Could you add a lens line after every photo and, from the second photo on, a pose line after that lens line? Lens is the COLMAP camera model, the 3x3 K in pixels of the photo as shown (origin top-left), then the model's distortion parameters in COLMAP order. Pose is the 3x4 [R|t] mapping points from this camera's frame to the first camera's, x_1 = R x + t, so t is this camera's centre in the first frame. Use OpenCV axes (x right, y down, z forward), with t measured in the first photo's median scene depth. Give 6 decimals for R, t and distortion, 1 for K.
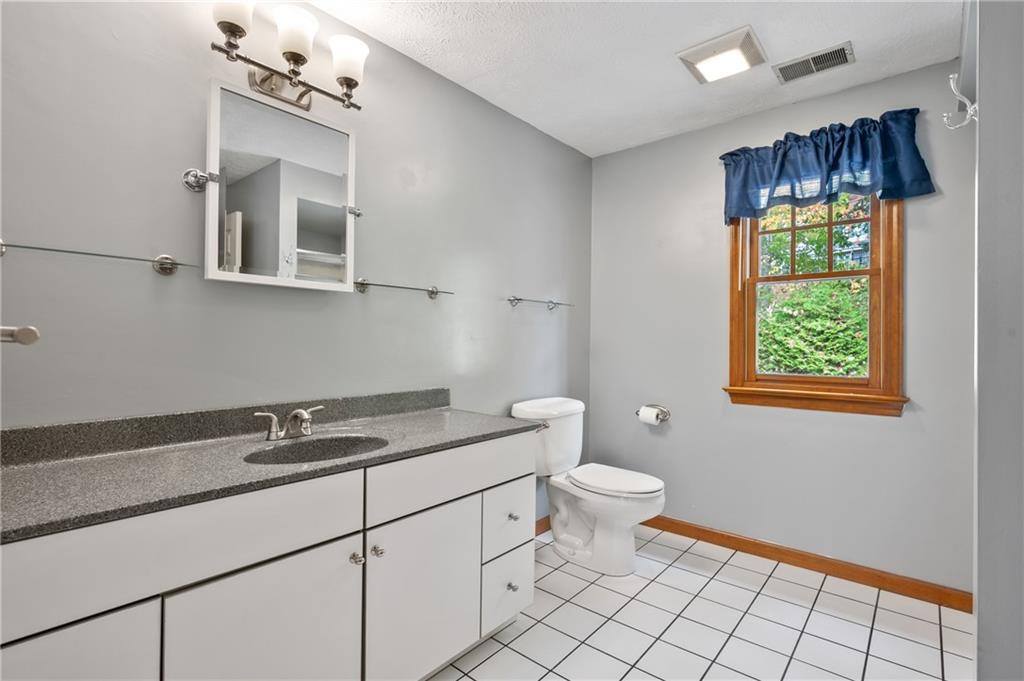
lens RADIAL K [[489.7, 0, 511.5], [0, 489.7, 342.6], [0, 0, 1]] dist [0.001704, 0.000339]
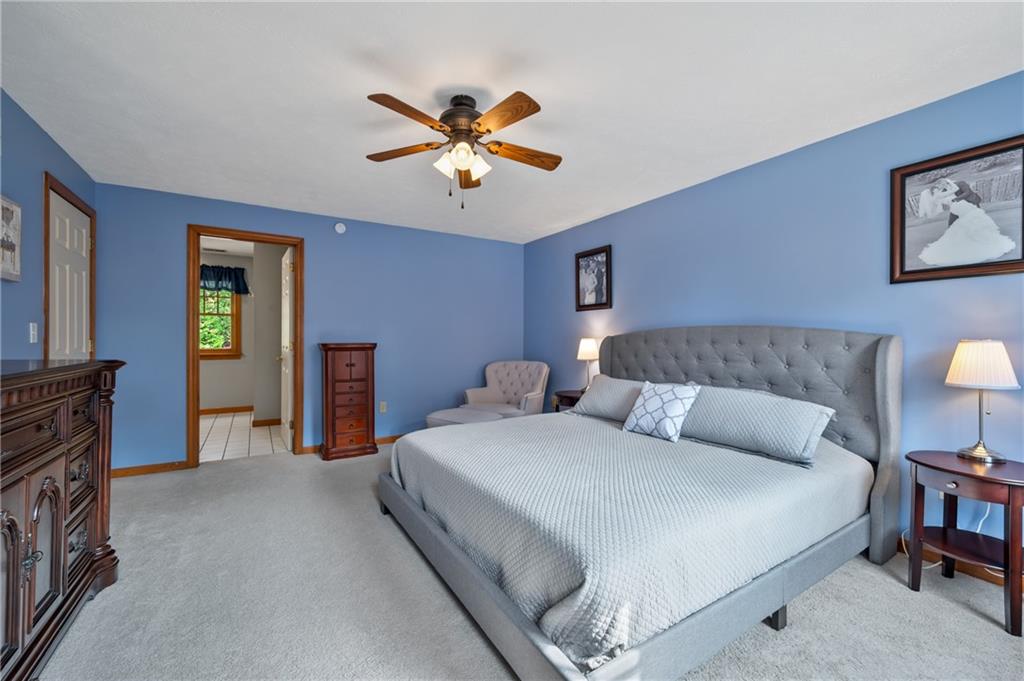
lens RADIAL K [[430.7, 0, 517.0], [0, 430.7, 333.9], [0, 0, 1]] dist [0.000585, -0.001000]
pose [[0.315237, -0.005823, 0.948995, -1.436180], [0.009080, 0.999954, 0.003119, -0.010998], [-0.948970, 0.007633, 0.315275, -1.761246]]
